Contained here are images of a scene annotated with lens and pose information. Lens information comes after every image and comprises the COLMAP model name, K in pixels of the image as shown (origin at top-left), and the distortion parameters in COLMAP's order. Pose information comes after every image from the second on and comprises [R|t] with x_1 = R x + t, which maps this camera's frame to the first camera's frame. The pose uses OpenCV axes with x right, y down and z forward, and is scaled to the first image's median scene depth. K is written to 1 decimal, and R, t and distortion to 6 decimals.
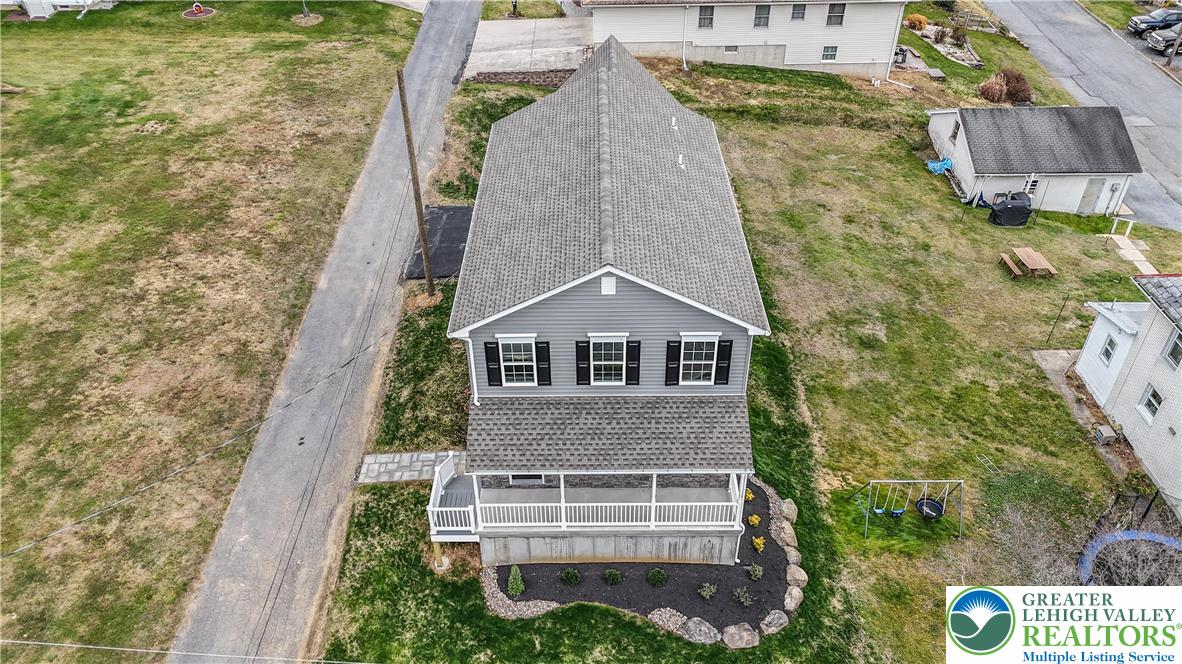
lens RADIAL K [[862.7, 0, 590.4], [0, 862.7, 331.9], [0, 0, 1]] dist [0.083724, -0.081686]
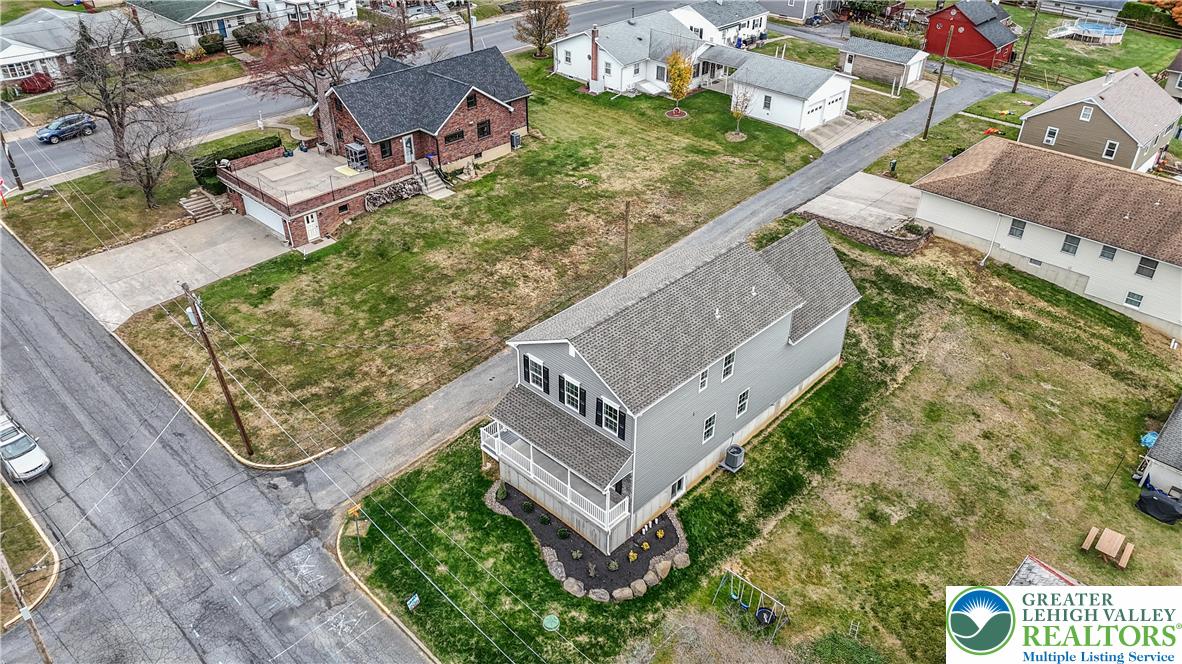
lens RADIAL K [[862.7, 0, 590.4], [0, 862.7, 331.9], [0, 0, 1]] dist [0.083724, -0.081686]
pose [[0.723609, 0.388940, -0.570189, 0.651435], [-0.423735, 0.902437, 0.077825, -0.152242], [0.544829, 0.185294, 0.817819, -0.274705]]
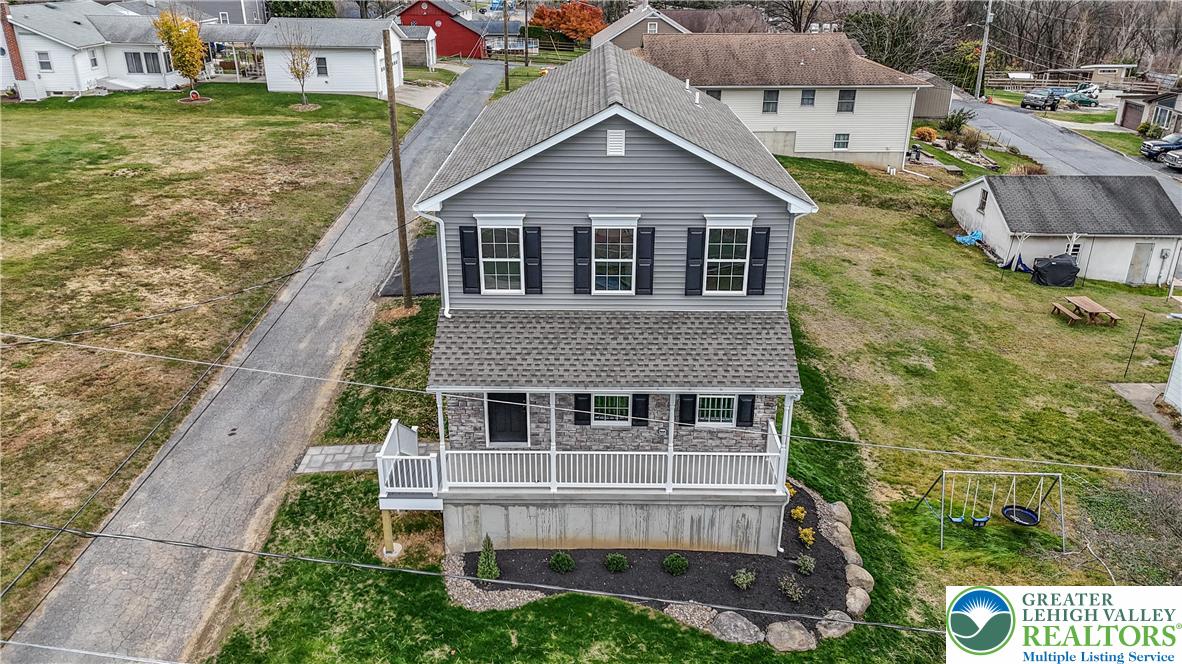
lens RADIAL K [[883.4, 0, 591.0], [0, 883.4, 332.0], [0, 0, 1]] dist [0.077068, -0.064360]
pose [[0.999891, 0.014754, -0.000617, 0.000518], [-0.014474, 0.970928, -0.238935, 0.197389], [-0.002926, 0.238918, 0.971035, 0.146575]]
